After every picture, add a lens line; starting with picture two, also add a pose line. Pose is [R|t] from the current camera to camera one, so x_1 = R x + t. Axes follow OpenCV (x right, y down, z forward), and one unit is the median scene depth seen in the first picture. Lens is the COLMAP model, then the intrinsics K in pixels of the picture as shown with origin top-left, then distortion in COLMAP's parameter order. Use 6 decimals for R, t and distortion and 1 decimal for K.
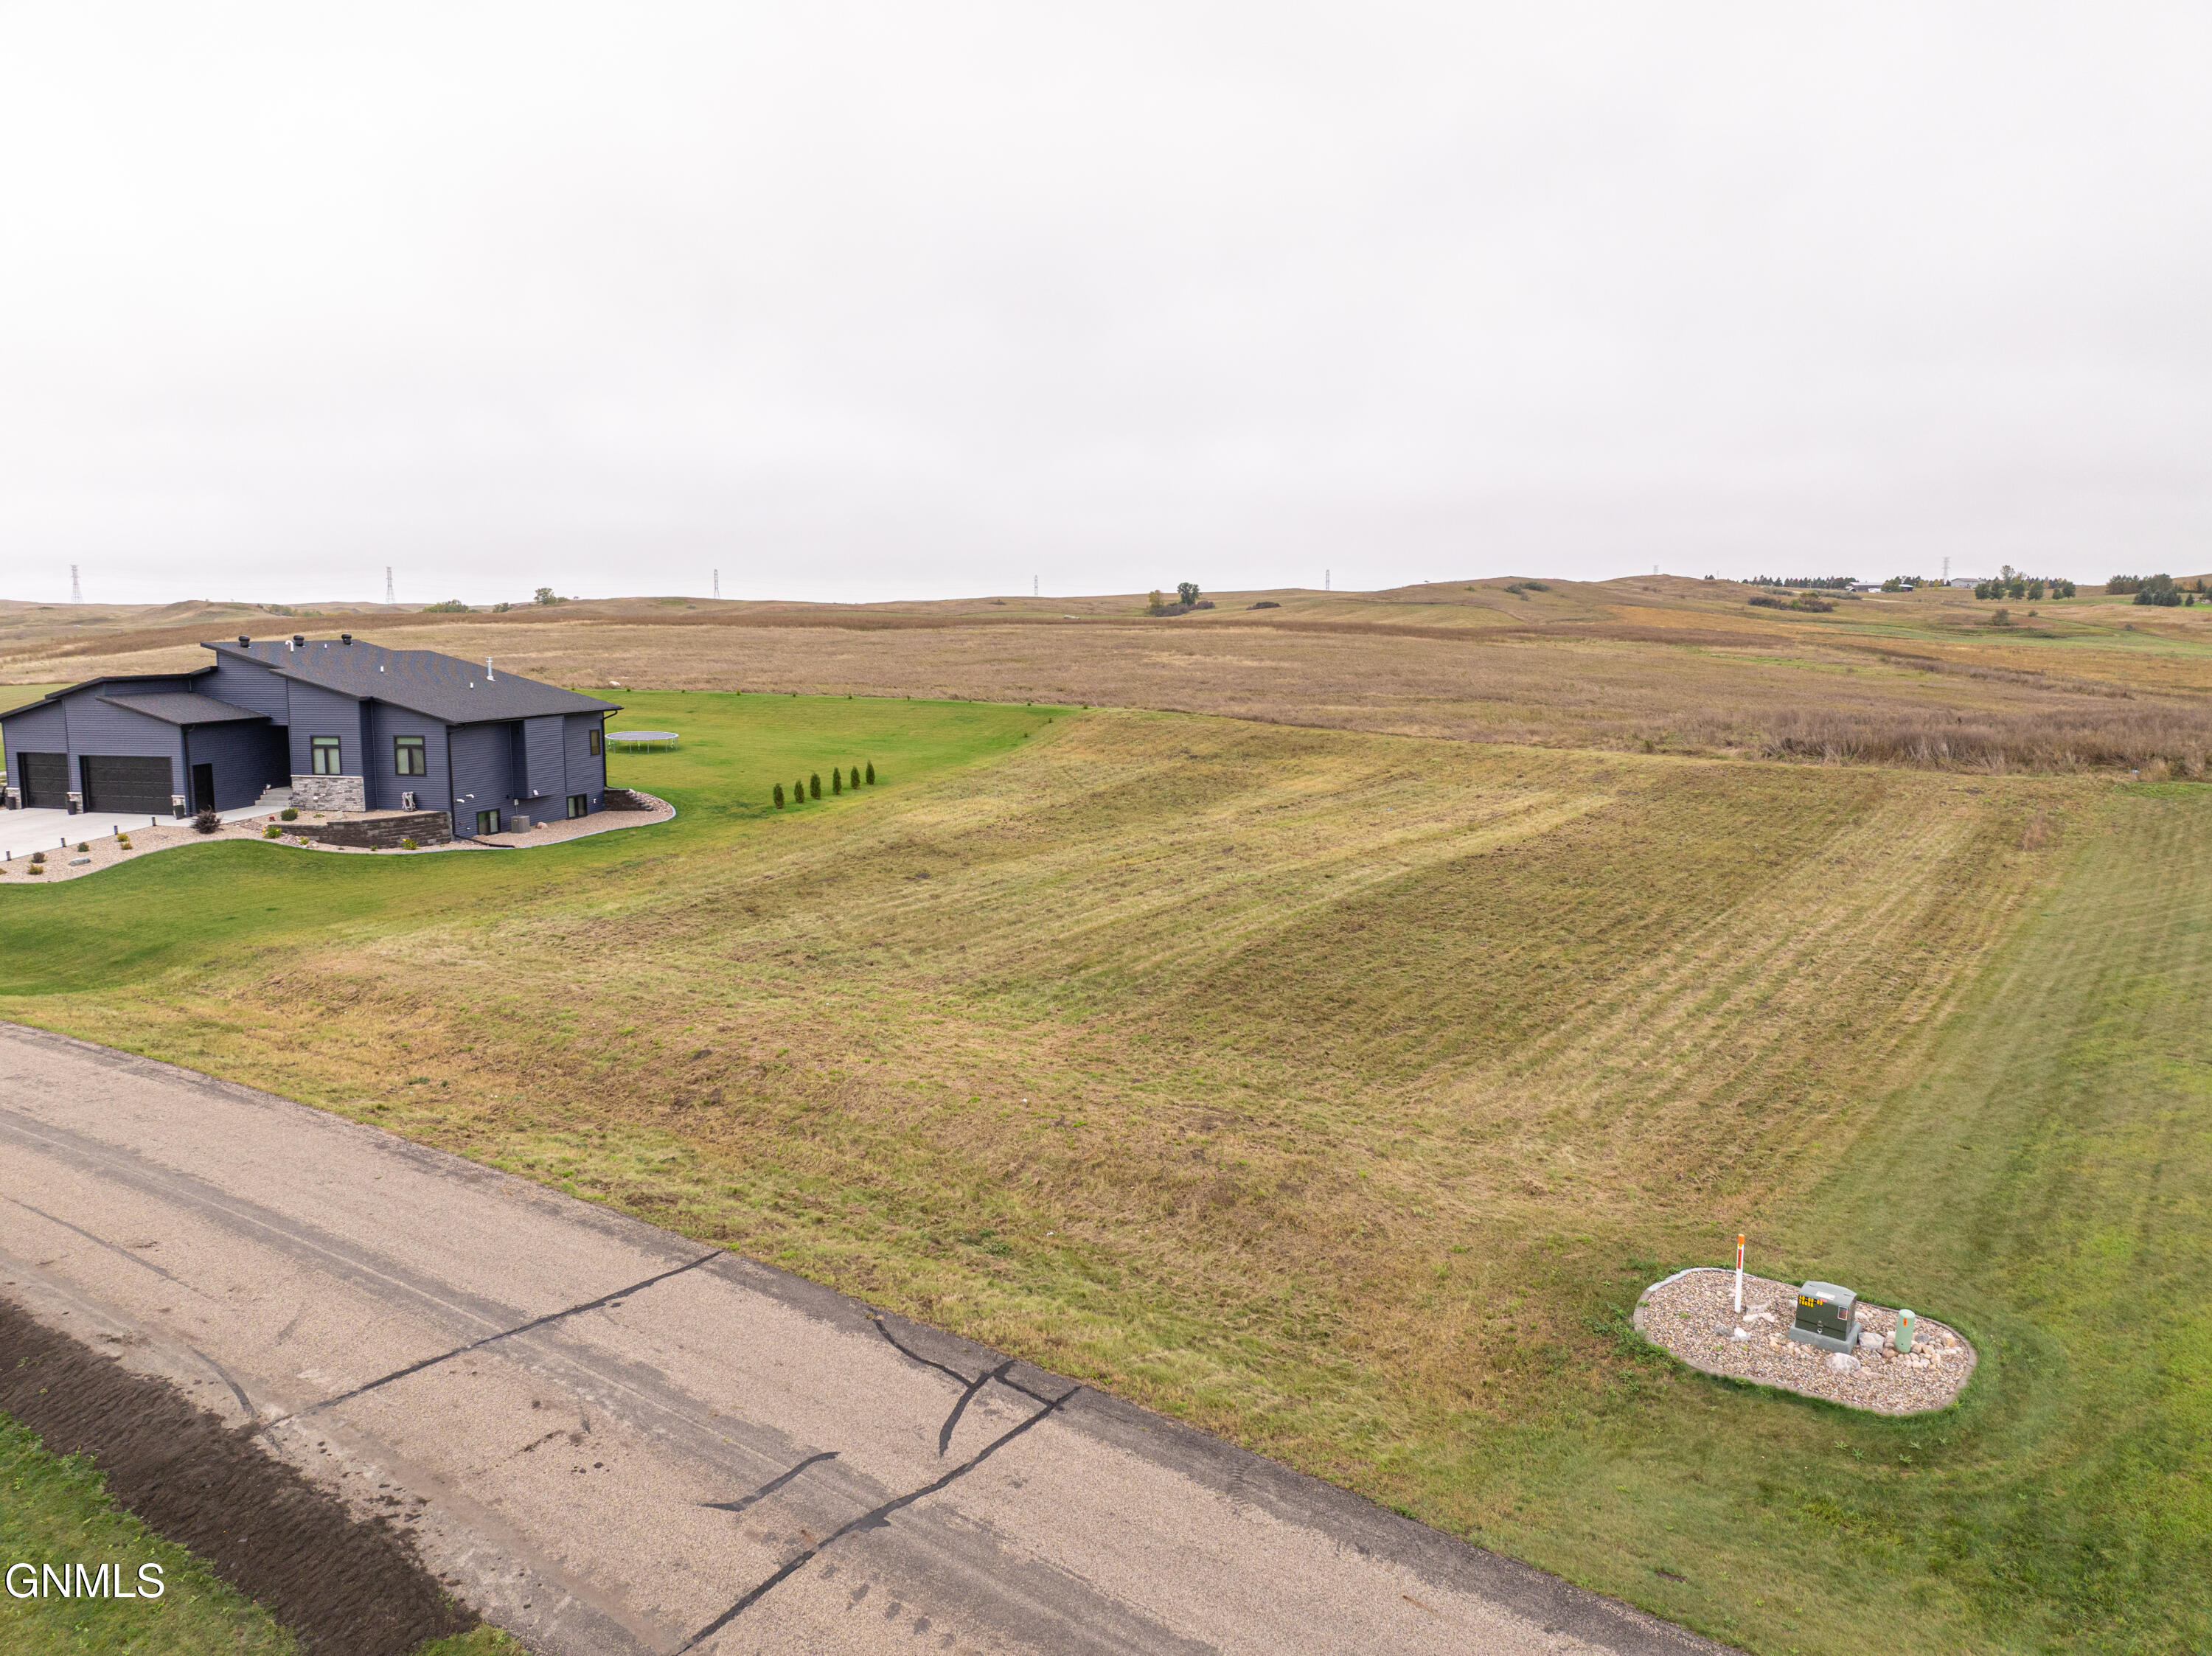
lens RADIAL K [[1559.2, 0, 1107.8], [0, 1559.2, 821.6], [0, 0, 1]] dist [-0.048982, 0.019939]
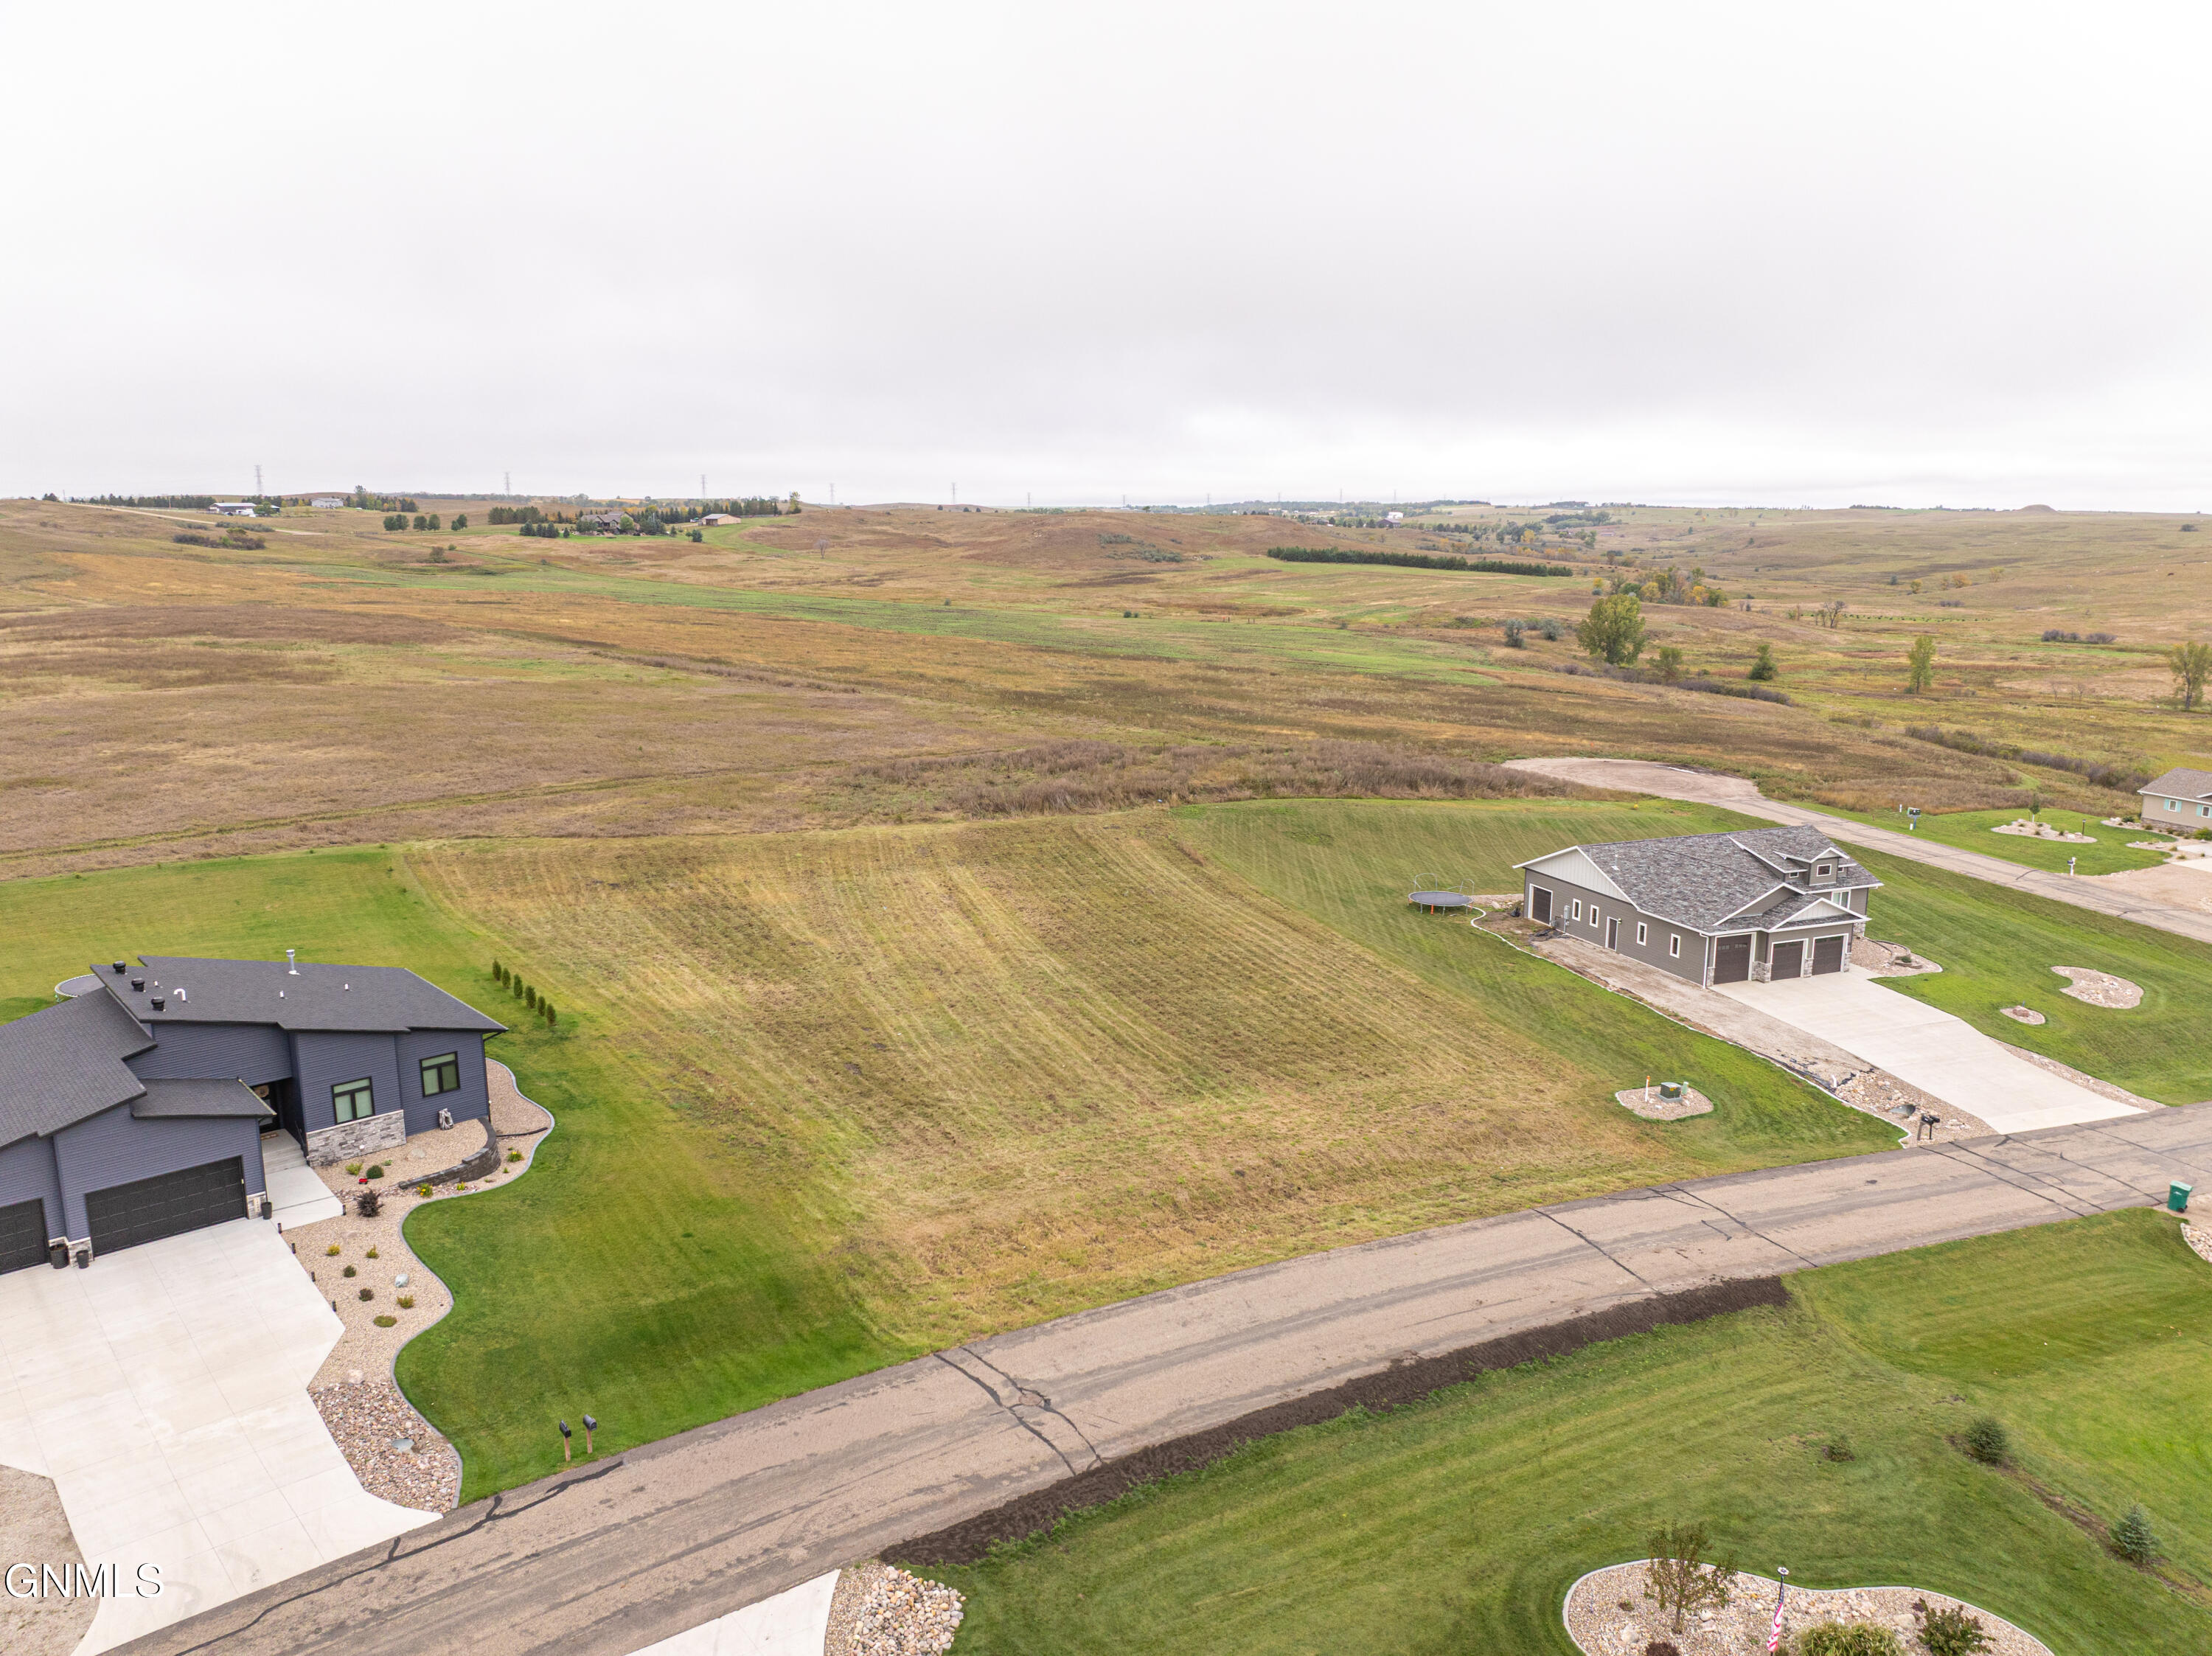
lens RADIAL K [[1555.7, 0, 1107.1], [0, 1555.7, 821.4], [0, 0, 1]] dist [-0.034153, -0.006004]
pose [[0.522575, -0.160069, 0.837433, -1.797338], [0.102332, 0.986893, 0.124780, -0.492360], [-0.846430, 0.020490, 0.532106, 0.184776]]
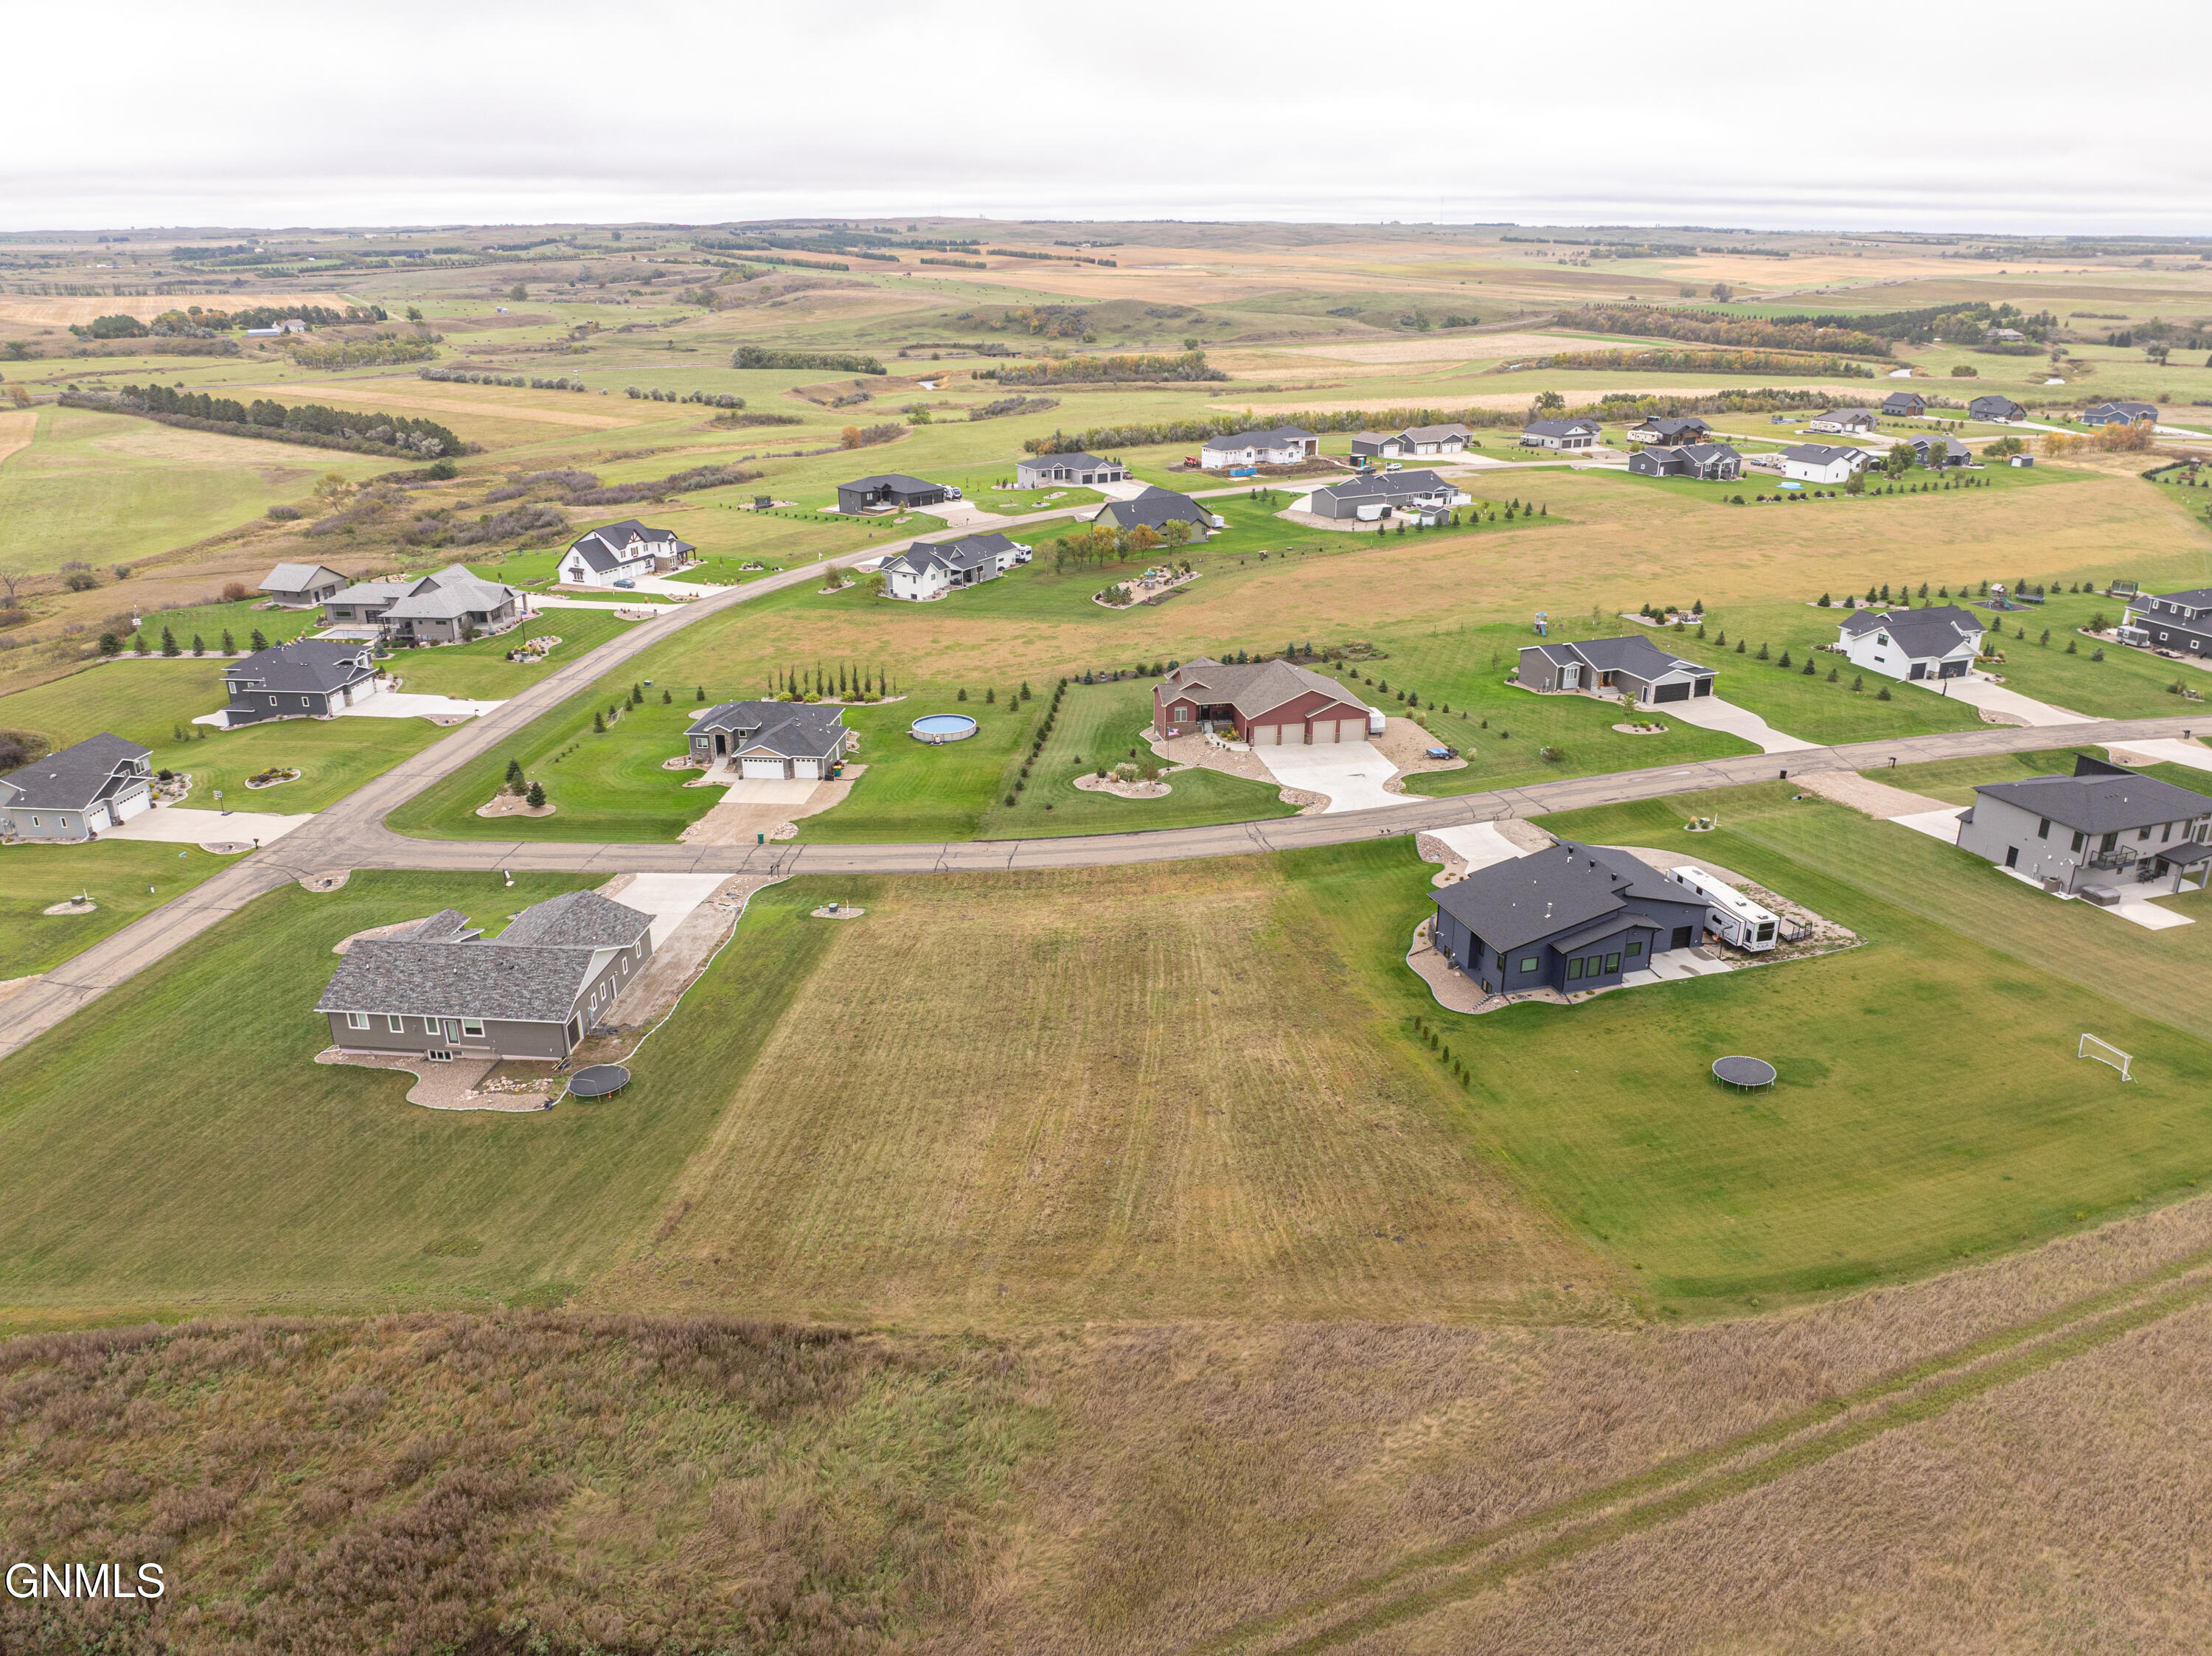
lens RADIAL K [[1555.7, 0, 1107.1], [0, 1555.7, 821.4], [0, 0, 1]] dist [-0.034153, -0.006004]
pose [[-0.845466, 0.197307, -0.496243, 1.648705], [-0.060544, 0.887837, 0.456157, -1.844207], [0.530586, 0.415710, -0.738690, 3.885364]]
